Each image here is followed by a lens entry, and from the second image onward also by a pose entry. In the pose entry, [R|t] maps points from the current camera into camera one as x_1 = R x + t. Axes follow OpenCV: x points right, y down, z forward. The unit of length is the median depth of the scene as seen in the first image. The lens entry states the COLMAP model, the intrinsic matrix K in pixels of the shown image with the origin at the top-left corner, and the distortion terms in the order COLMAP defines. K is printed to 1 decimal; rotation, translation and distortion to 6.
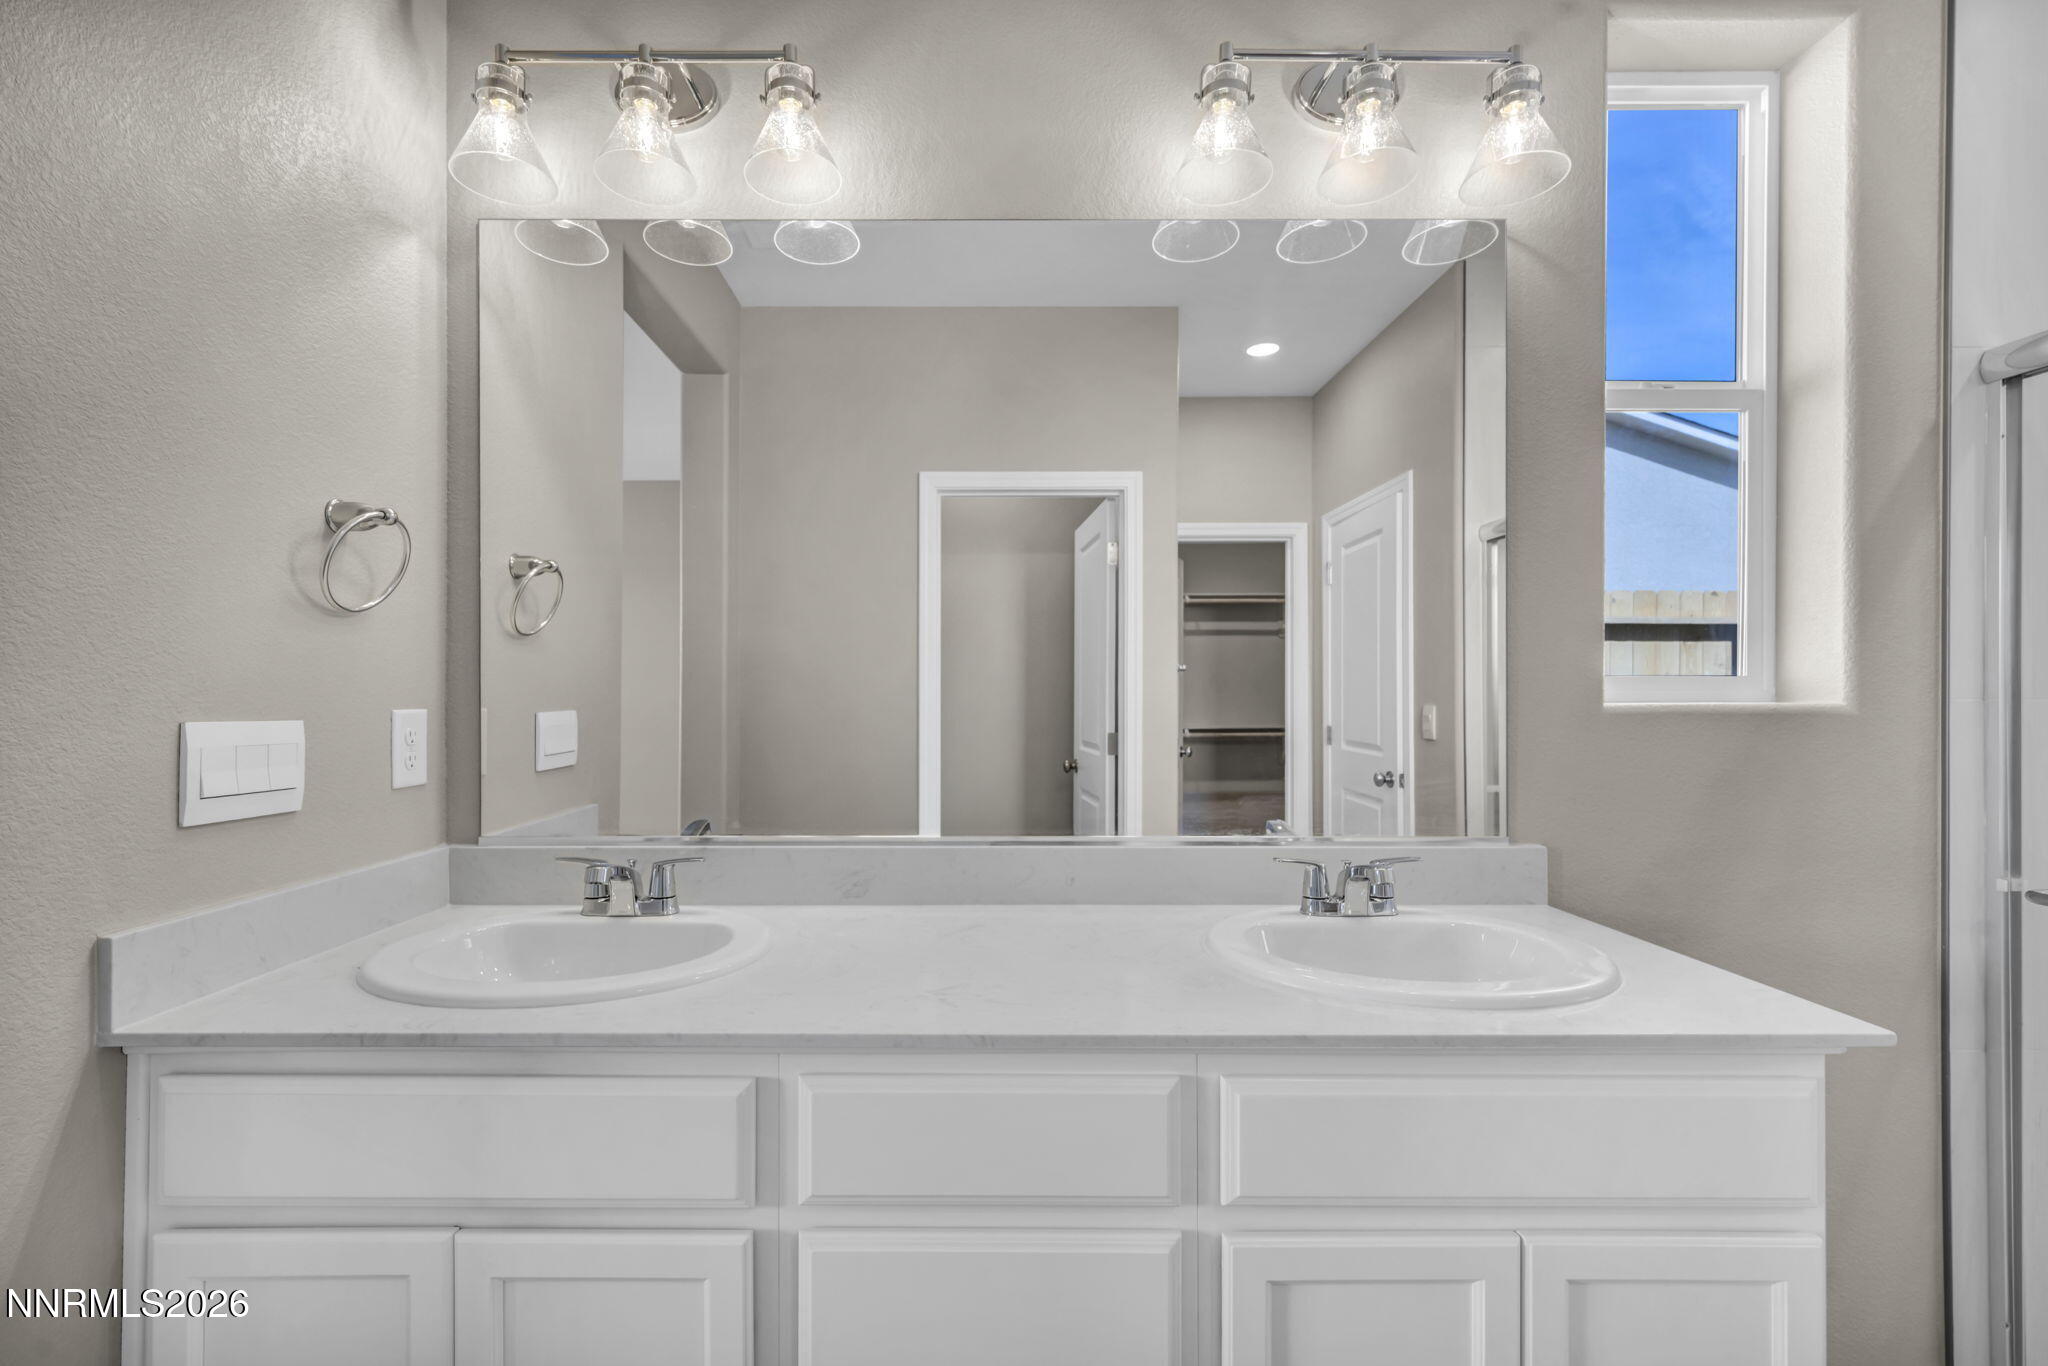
lens RADIAL K [[831.3, 0, 1040.9], [0, 831.3, 693.3], [0, 0, 1]] dist [0.000997, 0.000323]
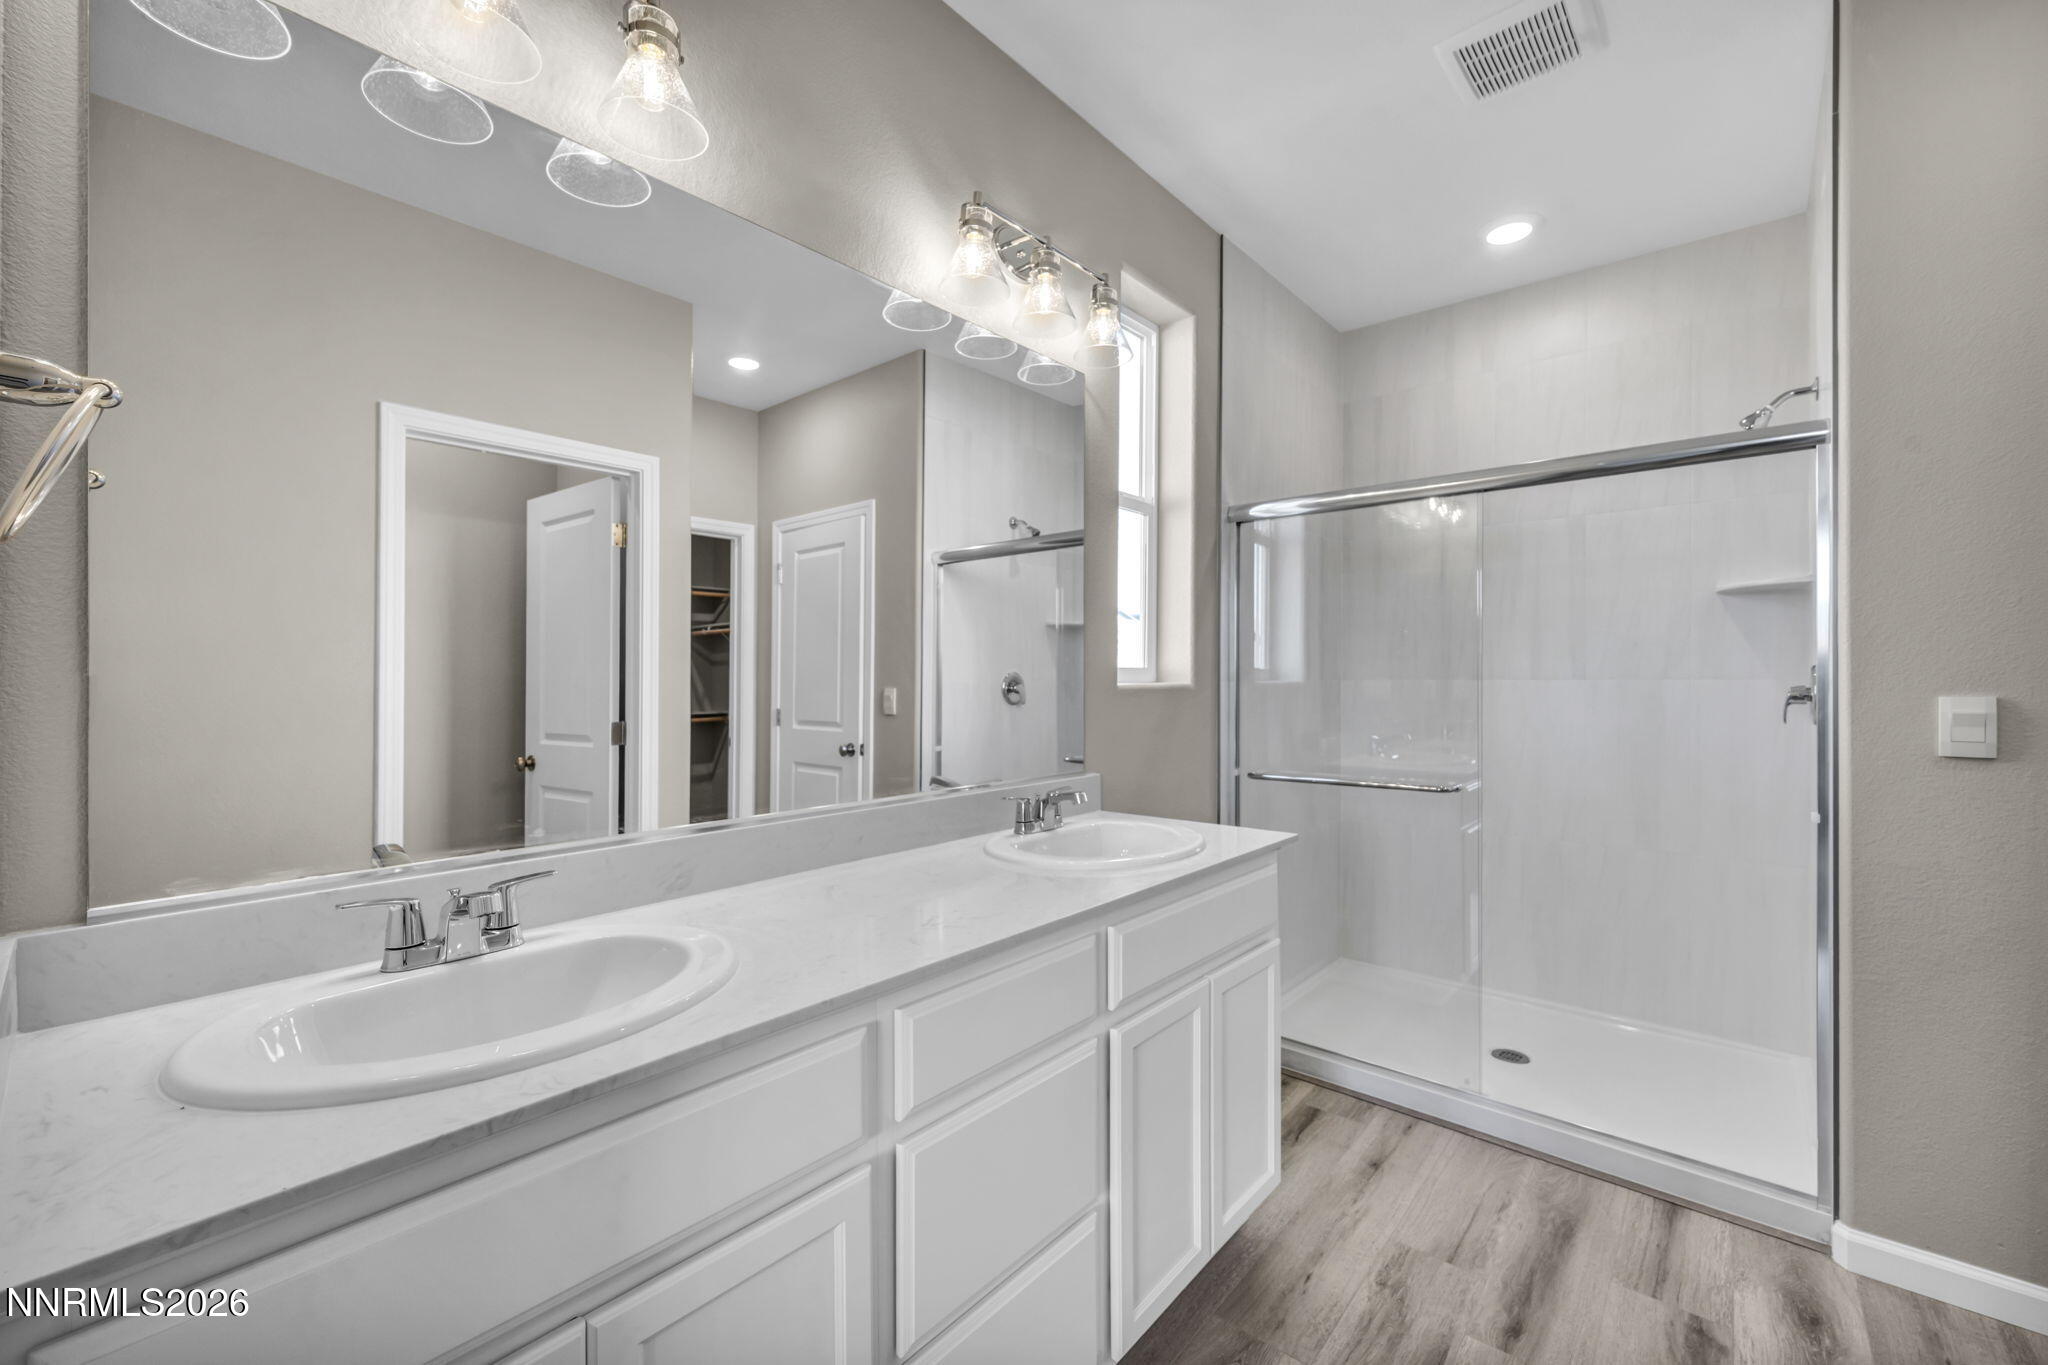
lens RADIAL K [[817.6, 0, 993.6], [0, 817.6, 677.6], [0, 0, 1]] dist [0.000448, -0.000048]
pose [[0.674587, -0.002089, 0.738192, -0.339063], [0.005694, 0.999981, -0.002373, 0.001592], [-0.738173, 0.005805, 0.674586, 0.045683]]
